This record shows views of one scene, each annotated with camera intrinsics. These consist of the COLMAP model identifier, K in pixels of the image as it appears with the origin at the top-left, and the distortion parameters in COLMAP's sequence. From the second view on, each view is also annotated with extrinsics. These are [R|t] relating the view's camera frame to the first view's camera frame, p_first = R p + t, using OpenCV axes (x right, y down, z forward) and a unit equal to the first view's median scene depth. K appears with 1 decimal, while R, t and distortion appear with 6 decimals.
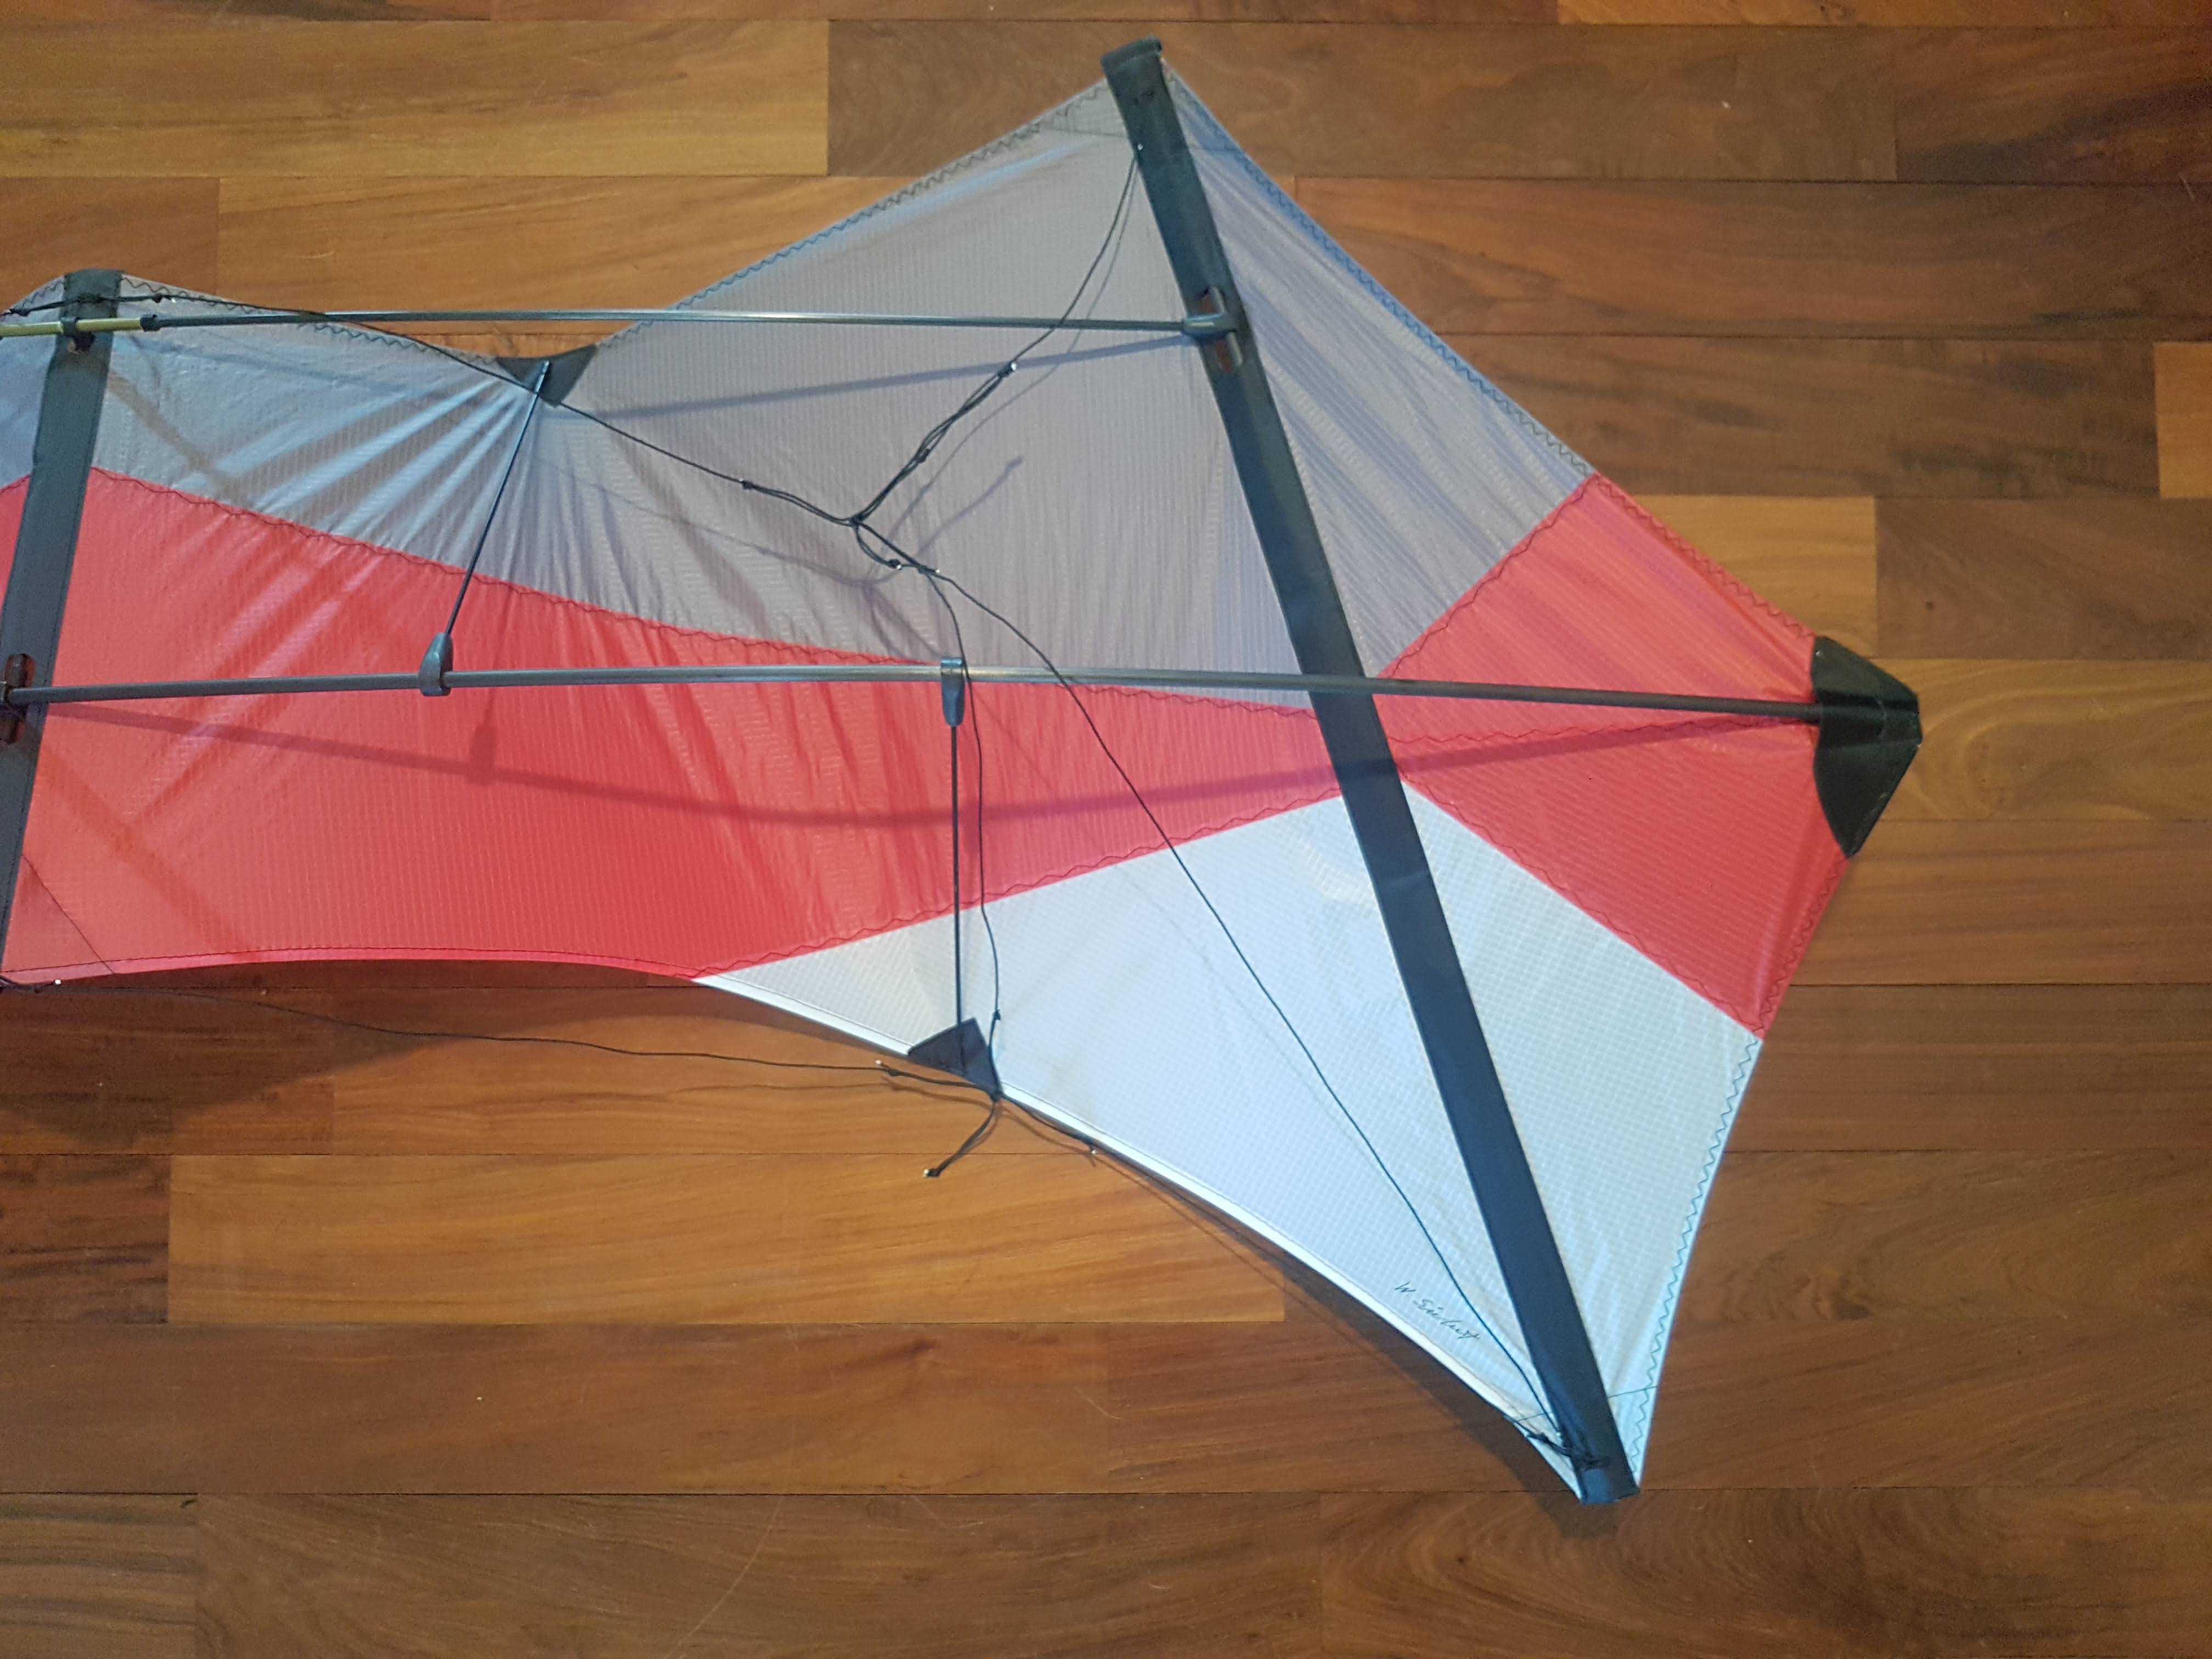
lens RADIAL K [[1684.4, 0, 1107.8], [0, 1684.4, 803.6], [0, 0, 1]] dist [-0.016814, -0.010784]
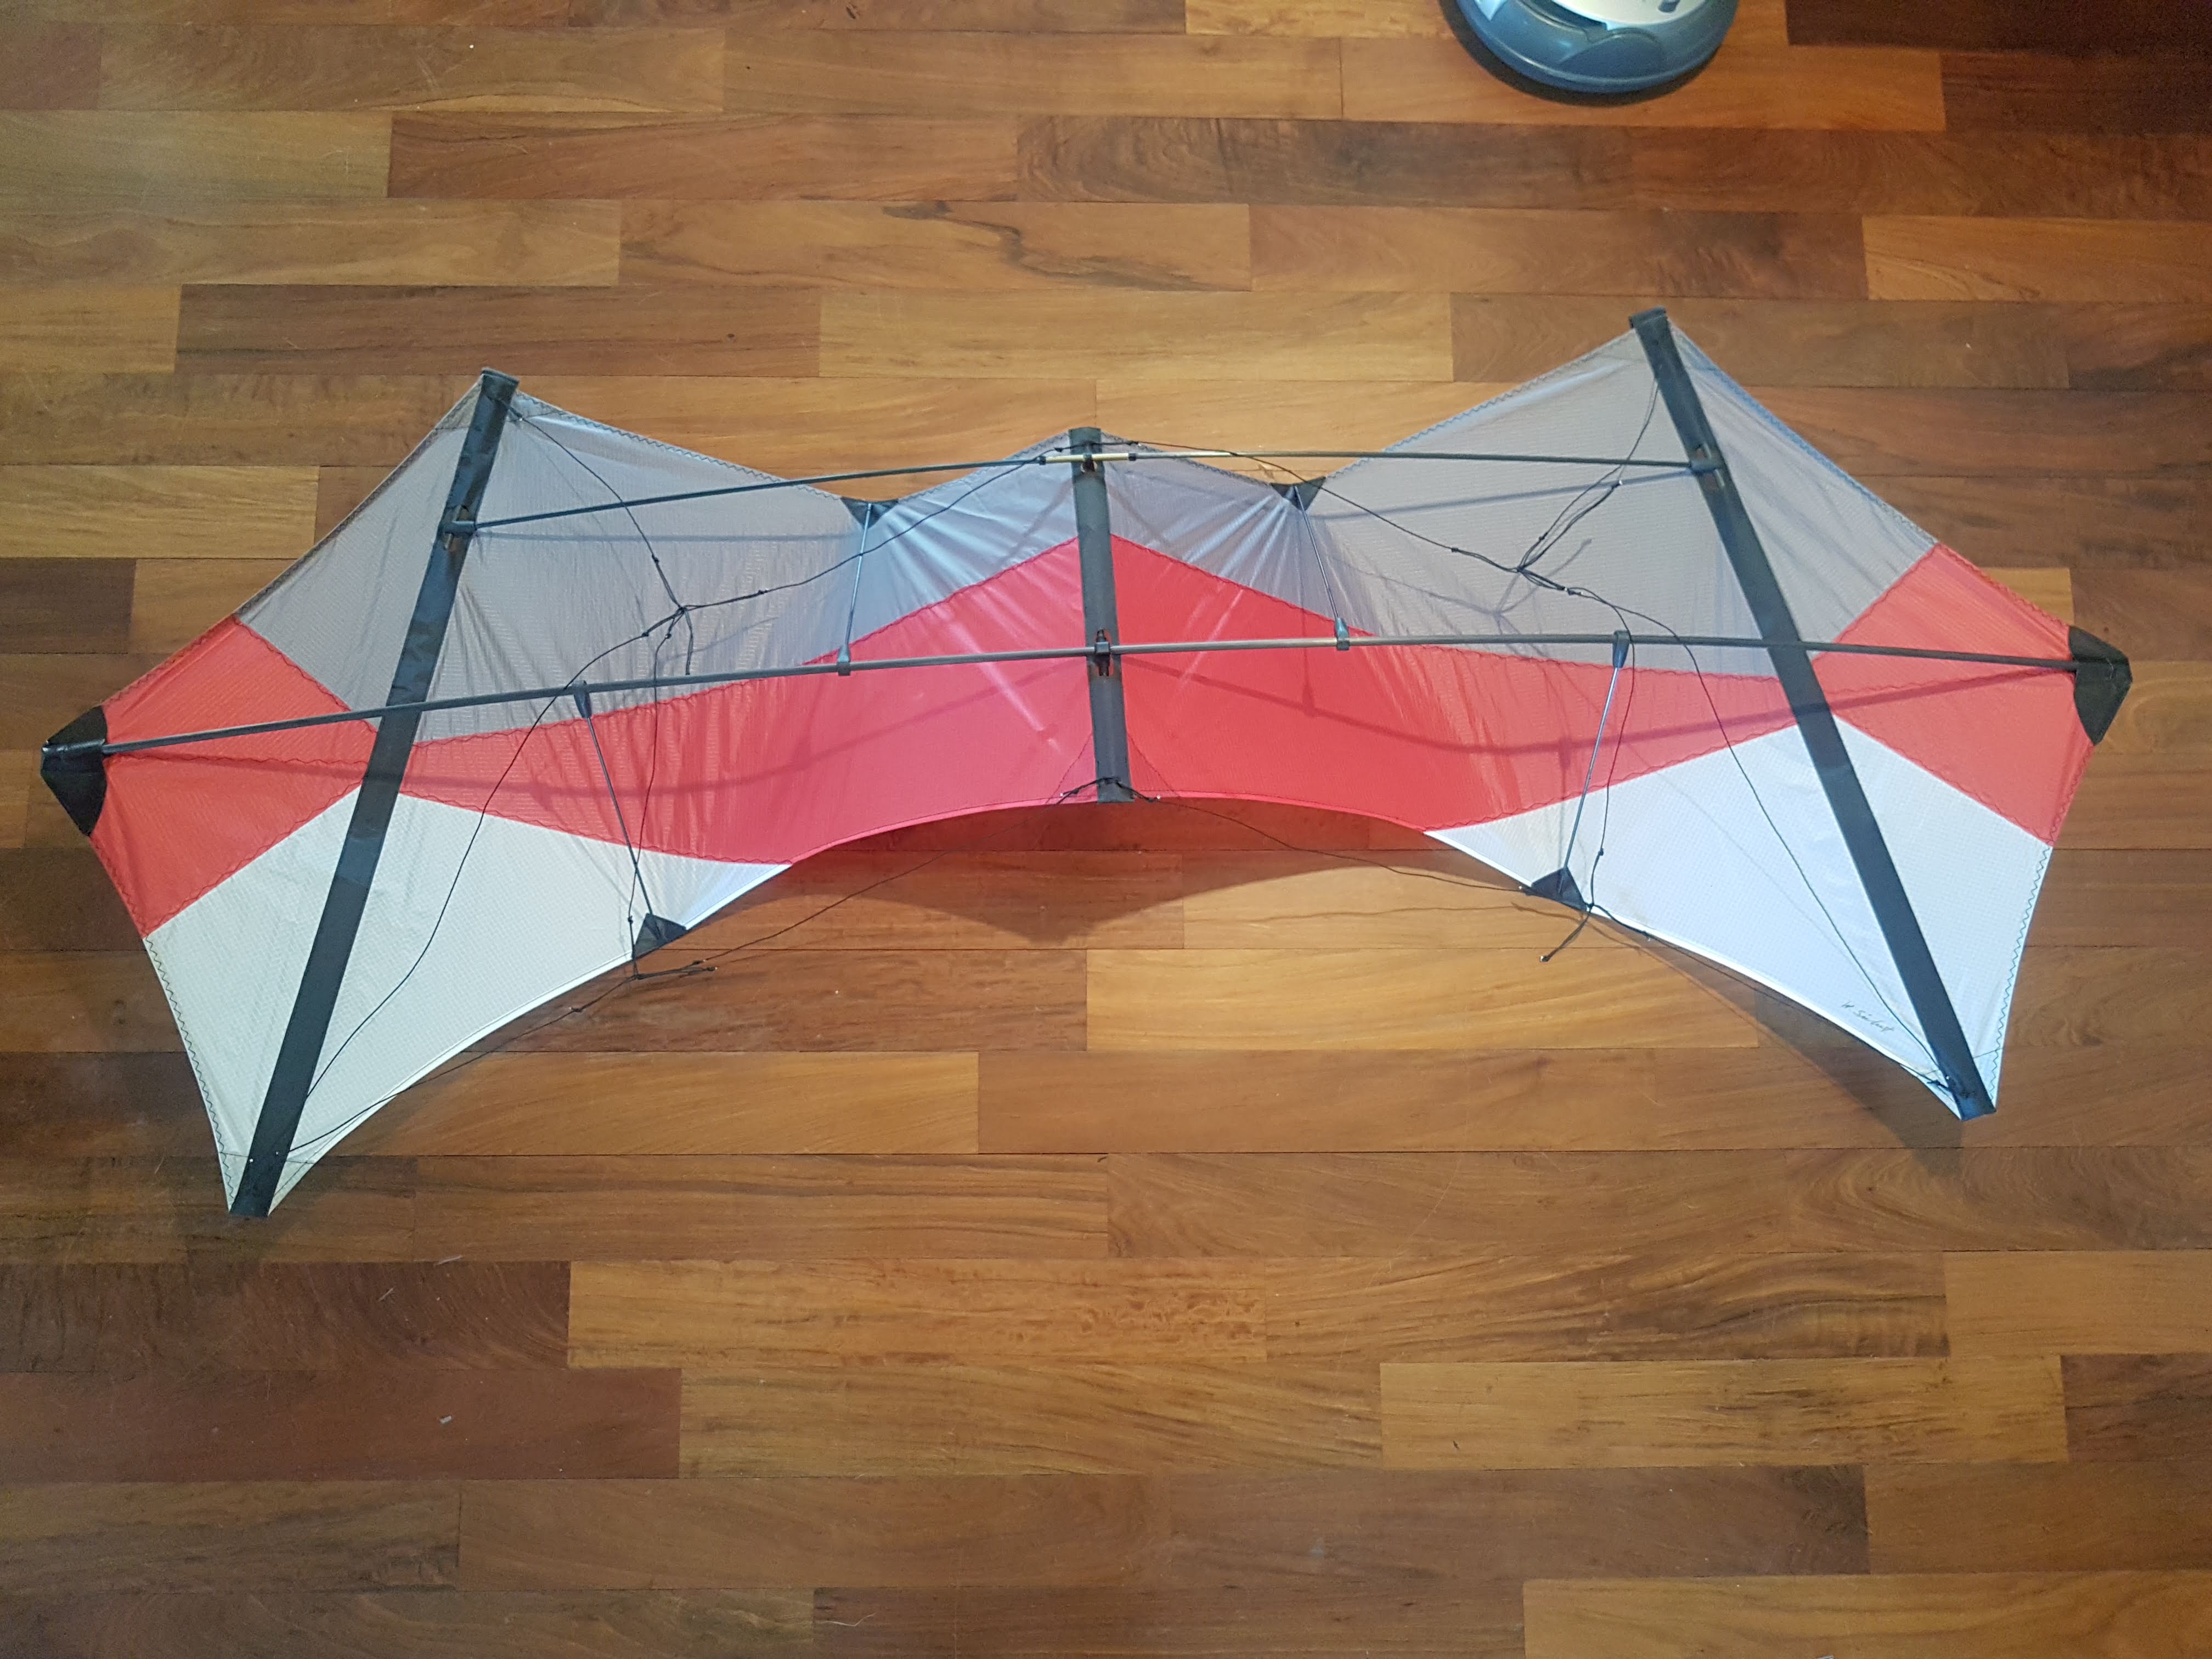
lens RADIAL K [[1669.1, 0, 1093.2], [0, 1669.1, 832.7], [0, 0, 1]] dist [-0.033344, 0.005139]
pose [[0.999981, 0.000296, 0.006165, -0.568144], [0.000345, 0.994612, -0.103667, 0.268775], [-0.006162, 0.103667, 0.994593, -0.660349]]
